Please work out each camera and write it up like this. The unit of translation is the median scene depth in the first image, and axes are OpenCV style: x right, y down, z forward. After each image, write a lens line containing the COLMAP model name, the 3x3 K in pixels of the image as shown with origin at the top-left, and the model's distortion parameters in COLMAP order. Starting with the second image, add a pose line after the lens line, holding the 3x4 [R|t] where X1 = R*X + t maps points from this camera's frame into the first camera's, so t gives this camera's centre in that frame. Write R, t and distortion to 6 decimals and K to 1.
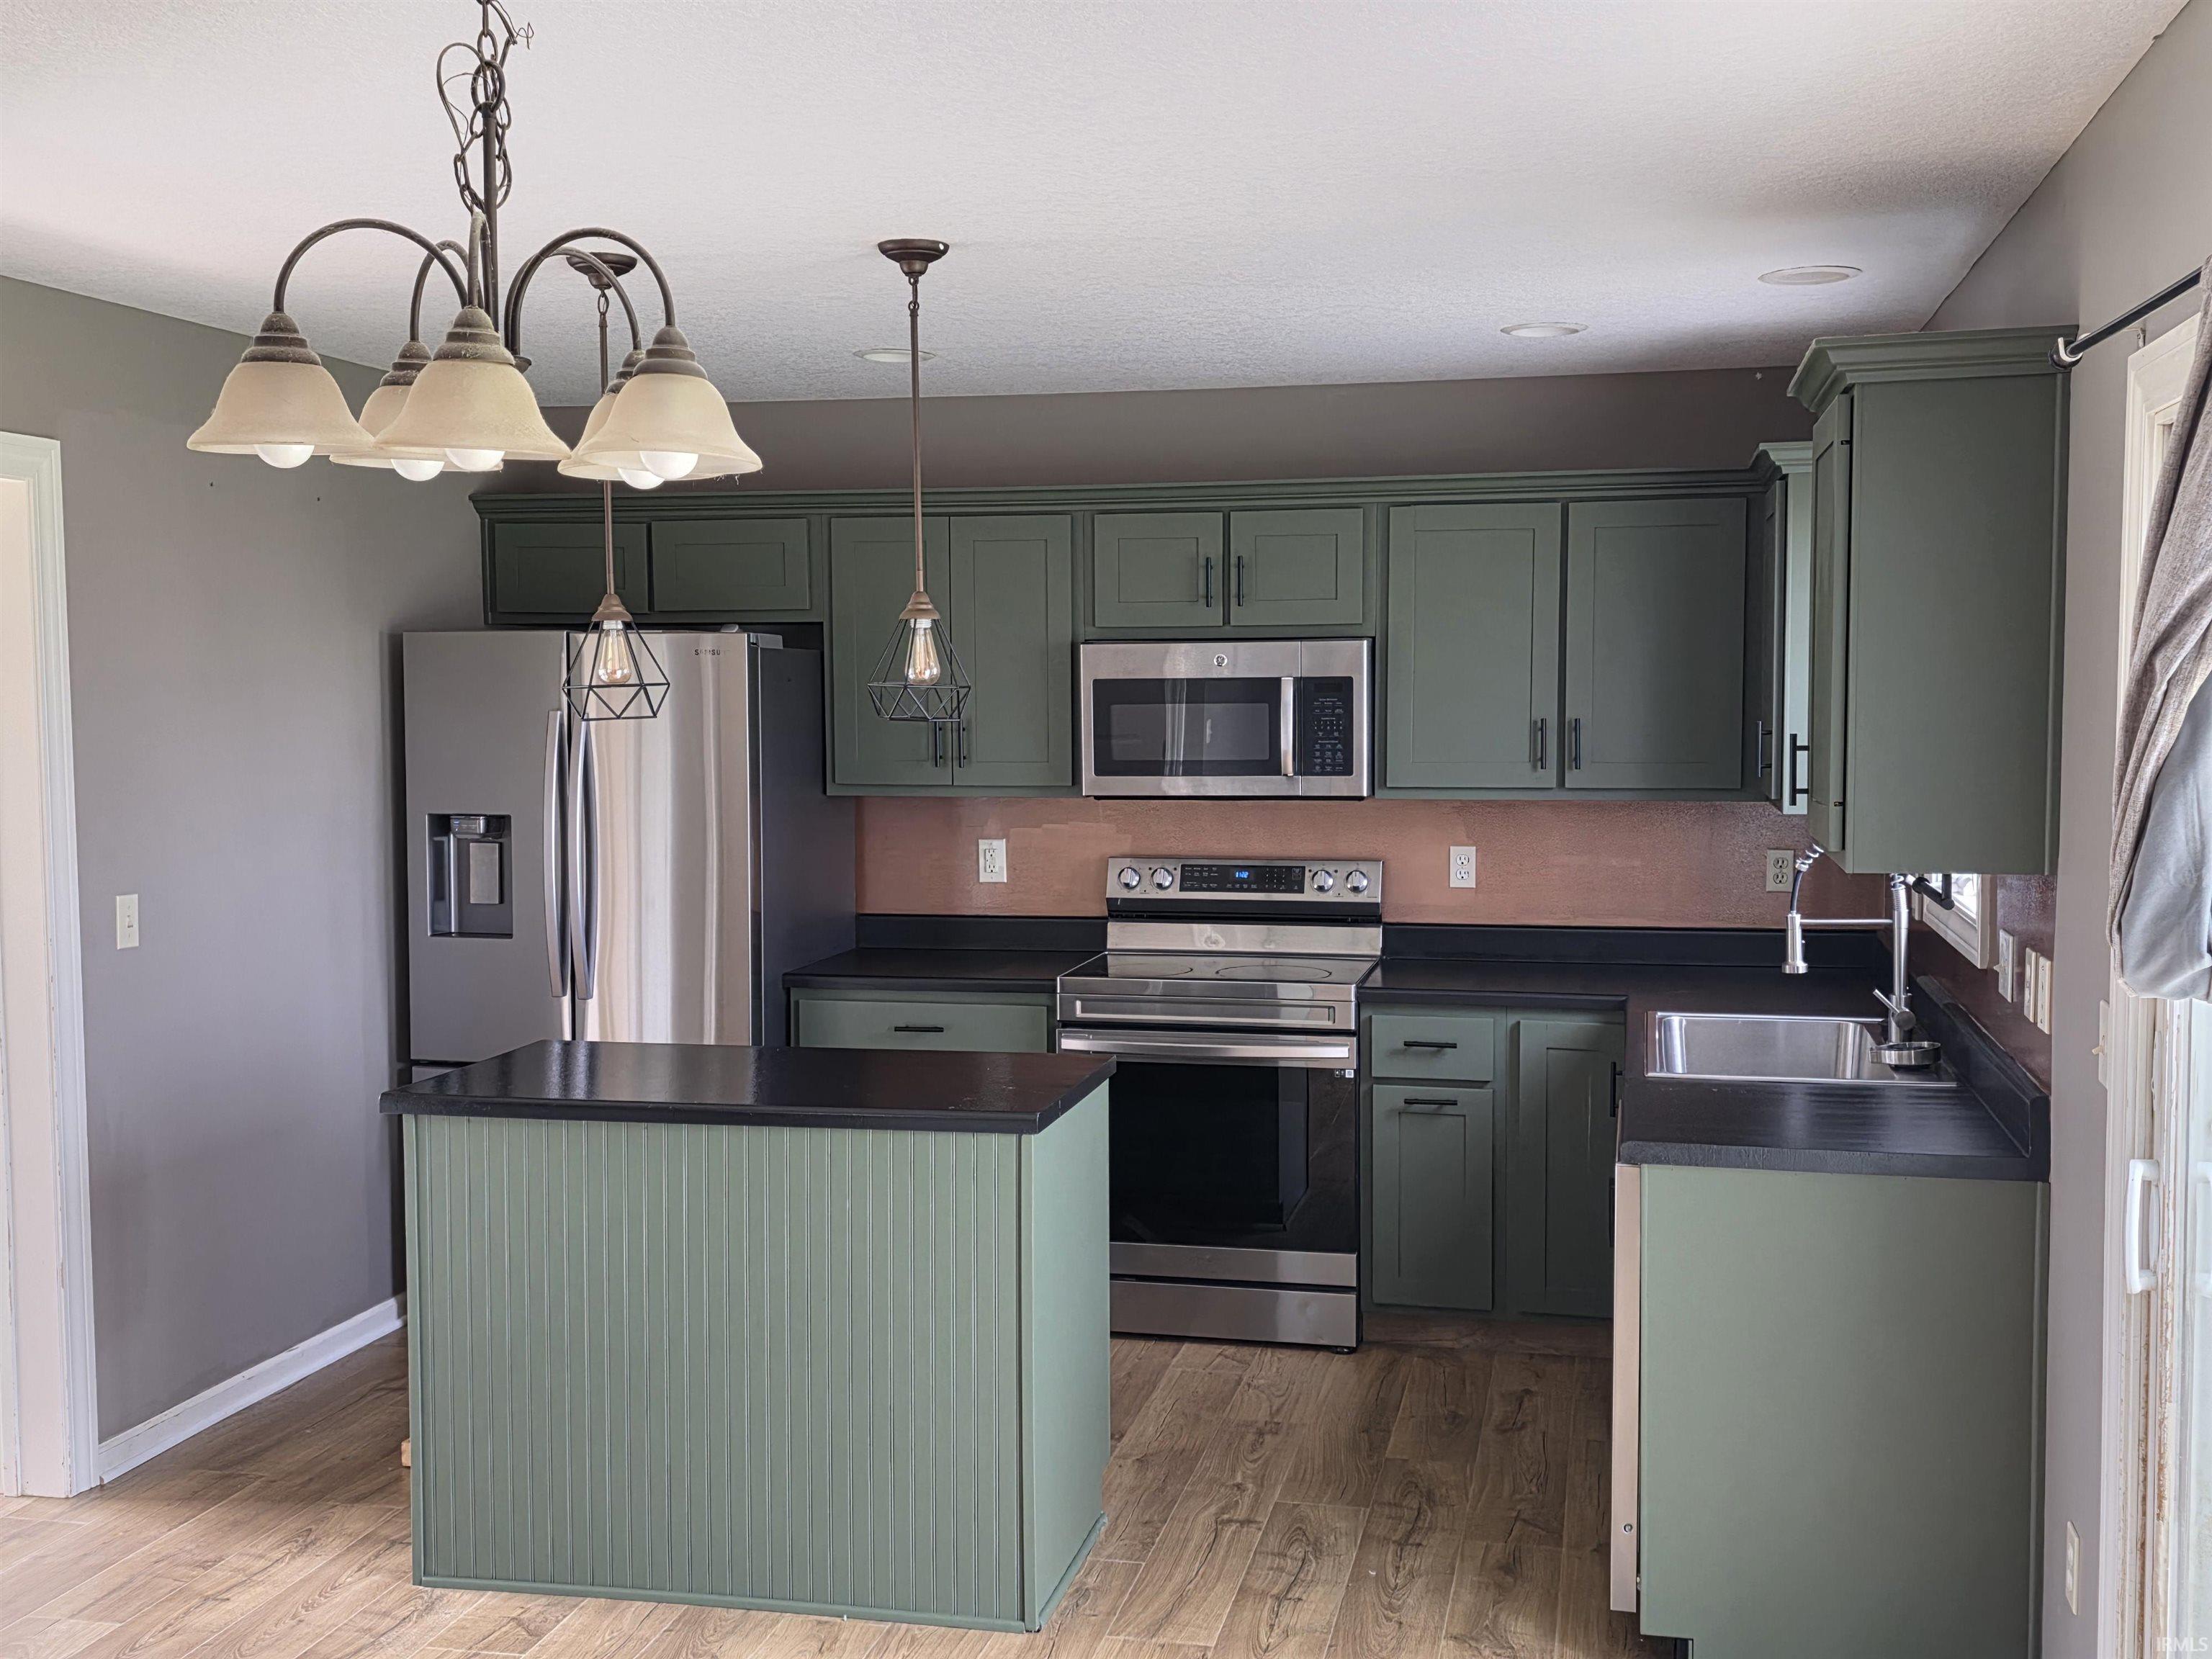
lens RADIAL K [[2292.4, 0, 1106.9], [0, 2292.4, 846.2], [0, 0, 1]] dist [0.065197, 0.001015]
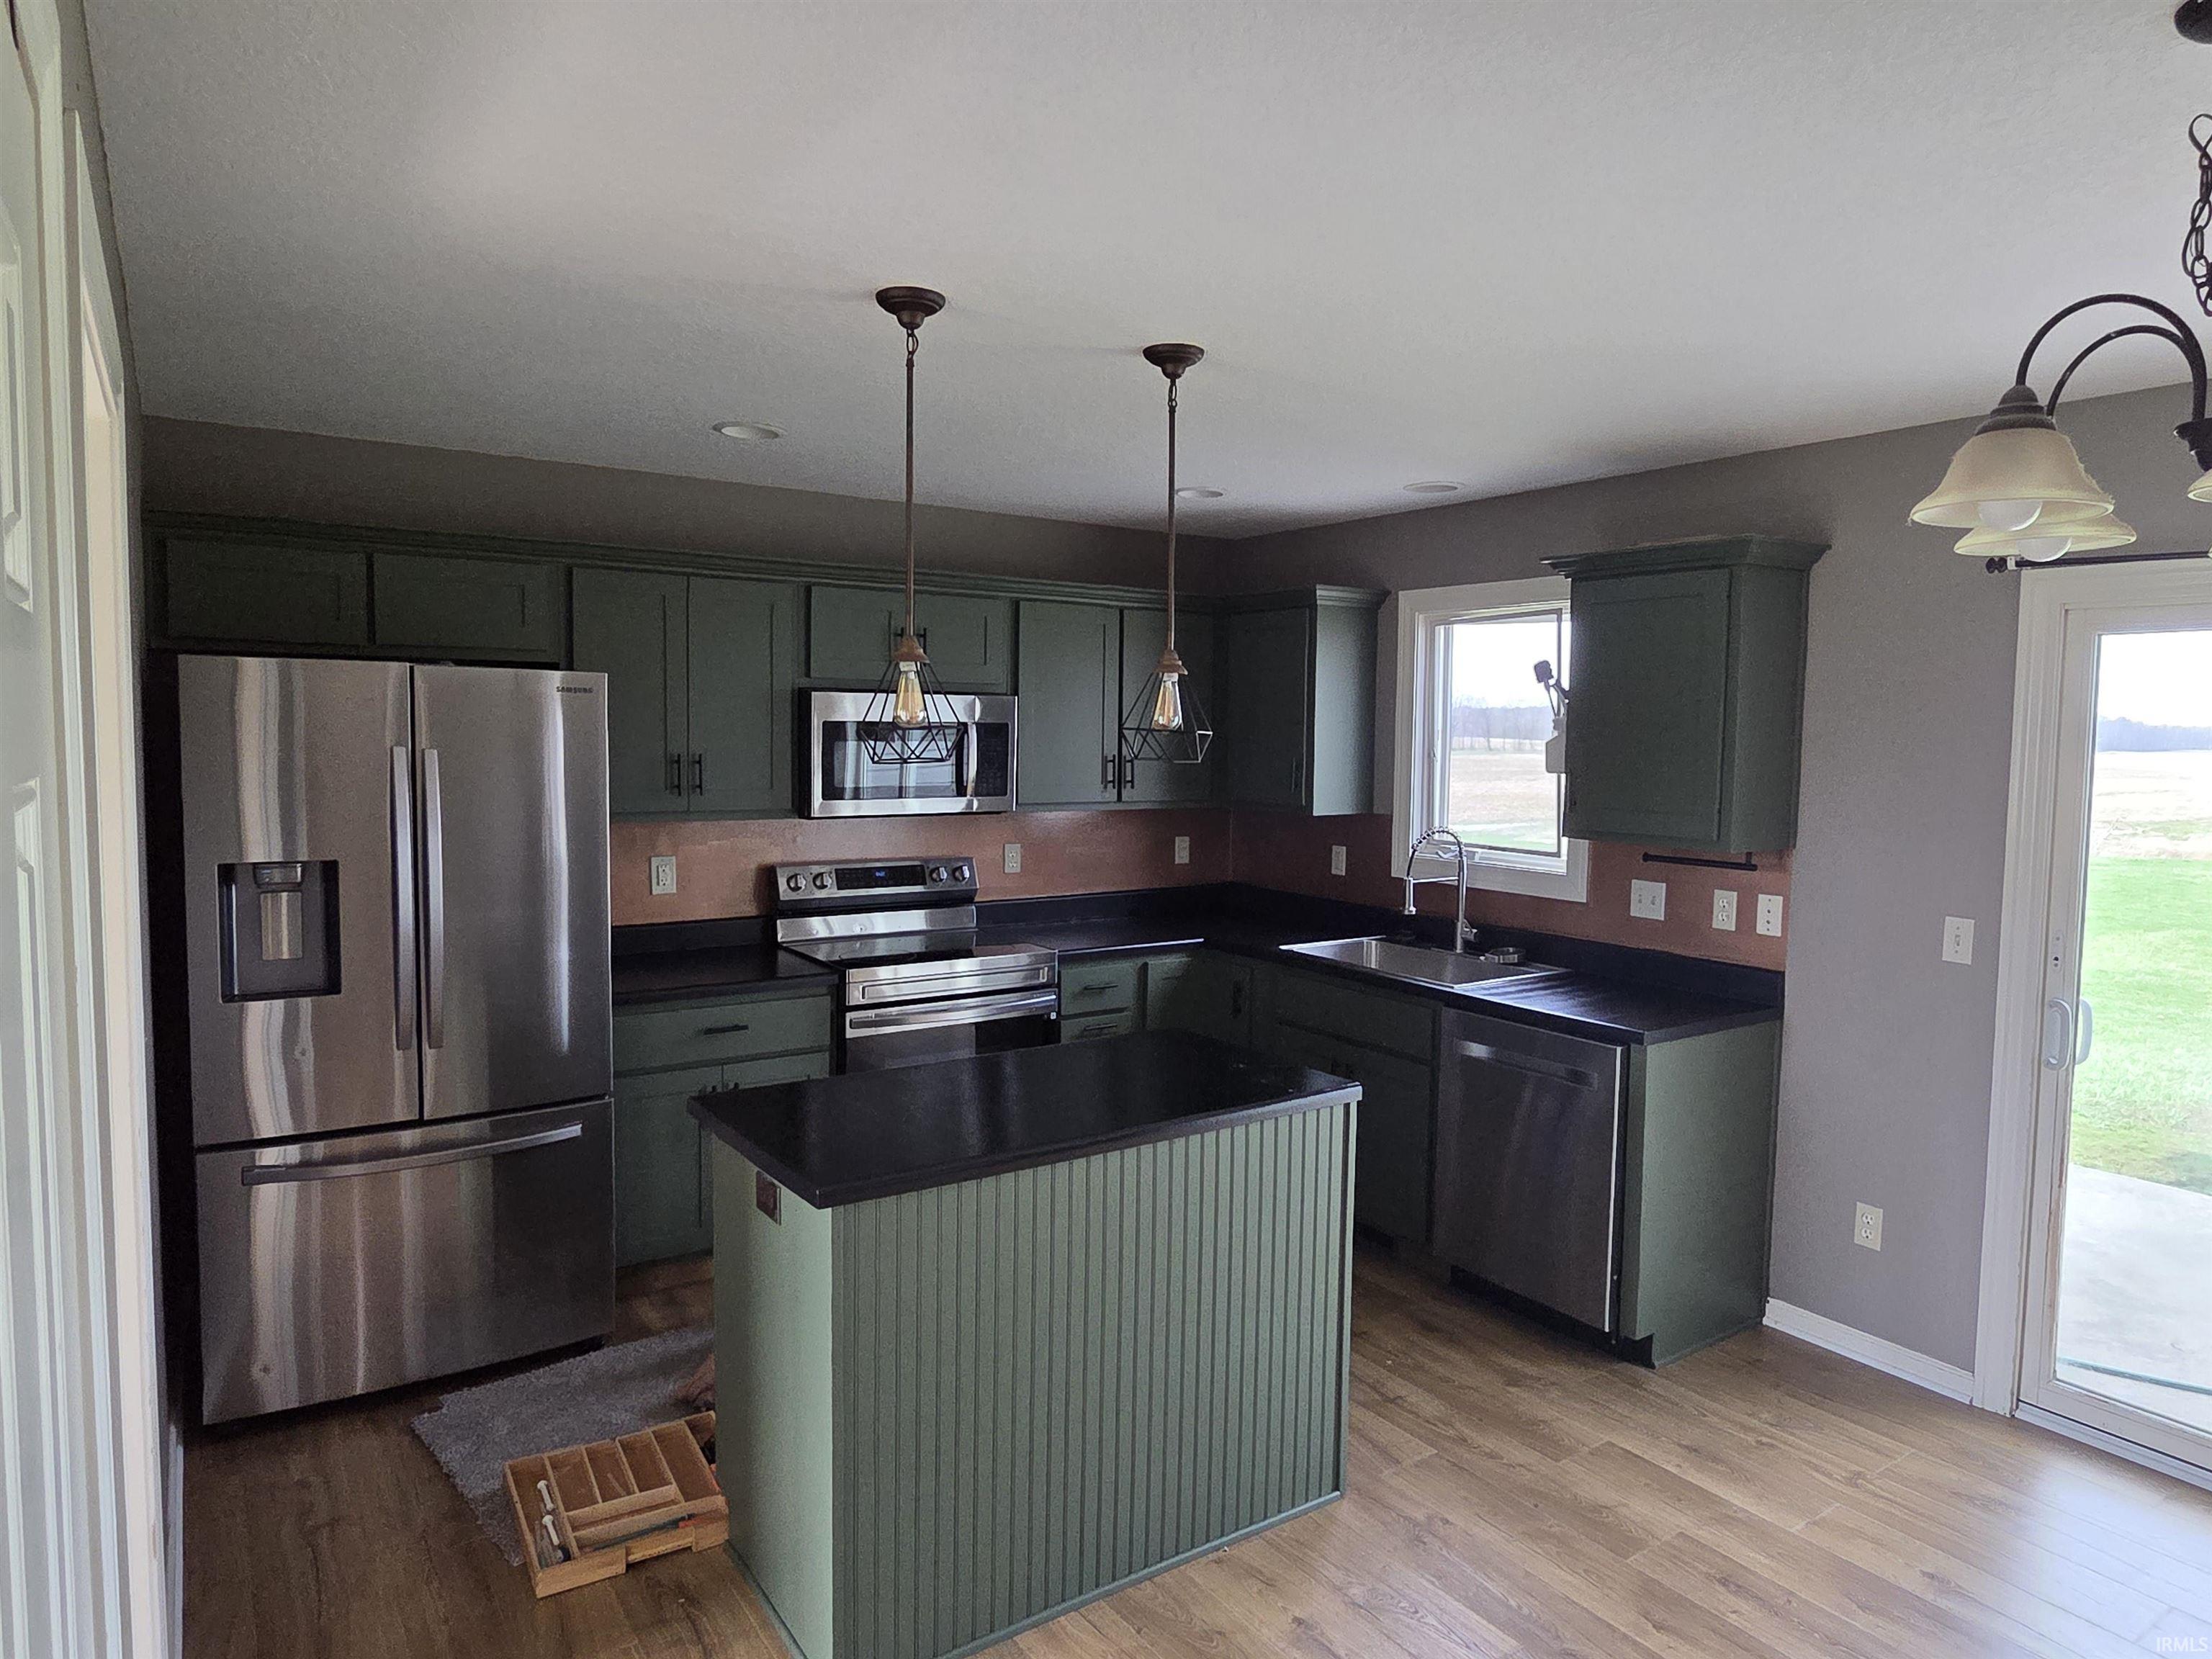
lens RADIAL K [[1381.6, 0, 1106.0], [0, 1381.6, 829.5], [0, 0, 1]] dist [0.000431, -0.000175]
pose [[0.688634, -0.039748, 0.724019, -0.449001], [0.035550, 0.999146, 0.021040, -0.026403], [-0.724238, 0.011250, 0.689459, 0.398331]]
